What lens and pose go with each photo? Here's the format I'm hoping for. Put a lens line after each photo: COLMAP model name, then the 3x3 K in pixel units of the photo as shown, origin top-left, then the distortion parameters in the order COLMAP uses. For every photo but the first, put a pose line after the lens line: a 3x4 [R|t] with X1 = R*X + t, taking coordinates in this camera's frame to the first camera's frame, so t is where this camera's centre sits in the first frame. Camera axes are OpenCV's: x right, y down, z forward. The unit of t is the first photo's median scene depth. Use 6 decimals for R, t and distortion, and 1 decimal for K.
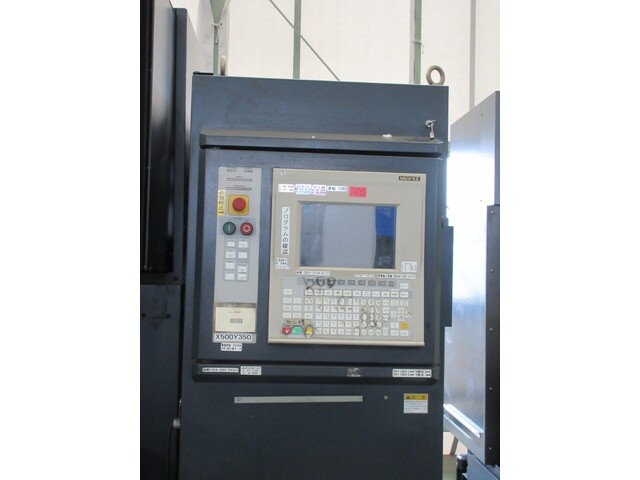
lens RADIAL K [[701.5, 0, 320.0], [0, 701.5, 240.0], [0, 0, 1]] dist [-0.007198, -0.006132]
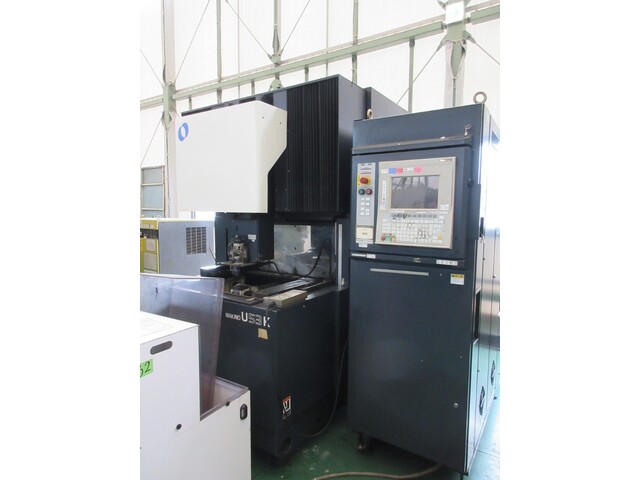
lens RADIAL K [[357.6, 0, 320.0], [0, 357.6, 240.0], [0, 0, 1]] dist [0.000246, 0.000069]
pose [[0.800033, 0.030463, -0.599182, 0.443427], [0.038290, 0.994082, 0.101665, 0.014707], [0.598733, -0.104278, 0.794132, 0.015426]]
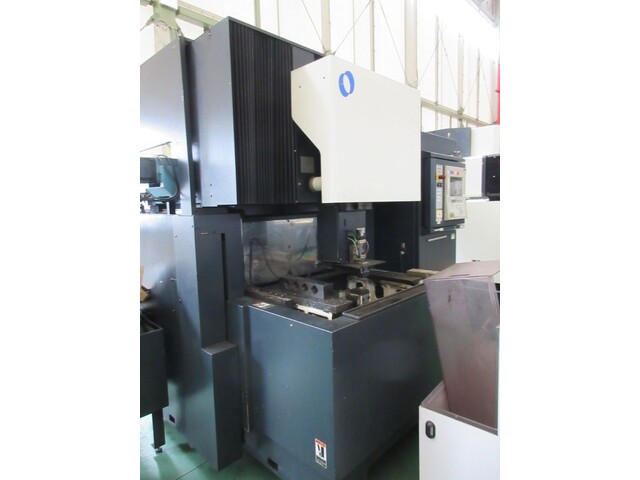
lens RADIAL K [[357.6, 0, 320.0], [0, 357.6, 240.0], [0, 0, 1]] dist [0.000246, 0.000069]
pose [[0.742846, -0.109753, 0.660405, -1.588967], [0.013135, 0.988669, 0.149533, -0.018362], [-0.669334, -0.102406, 0.735870, 0.162952]]
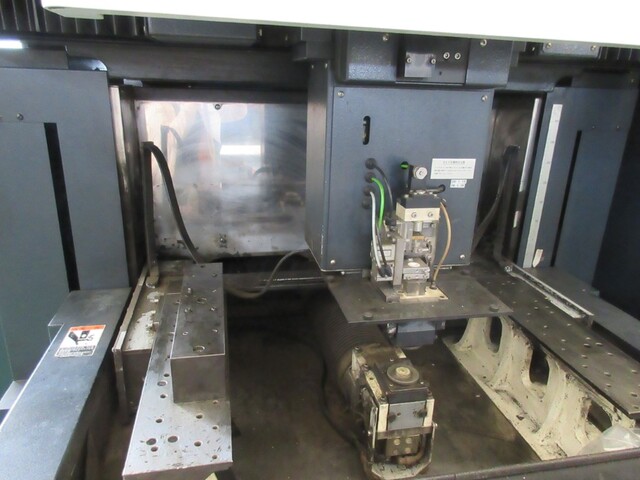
lens RADIAL K [[474.3, 0, 320.0], [0, 474.3, 240.0], [0, 0, 1]] dist [0.000578, 0.000061]
pose [[0.989917, -0.035344, 0.137166, -0.825027], [-0.017176, 0.931273, 0.363916, 0.043323], [-0.140601, -0.362603, 0.921277, 0.587000]]
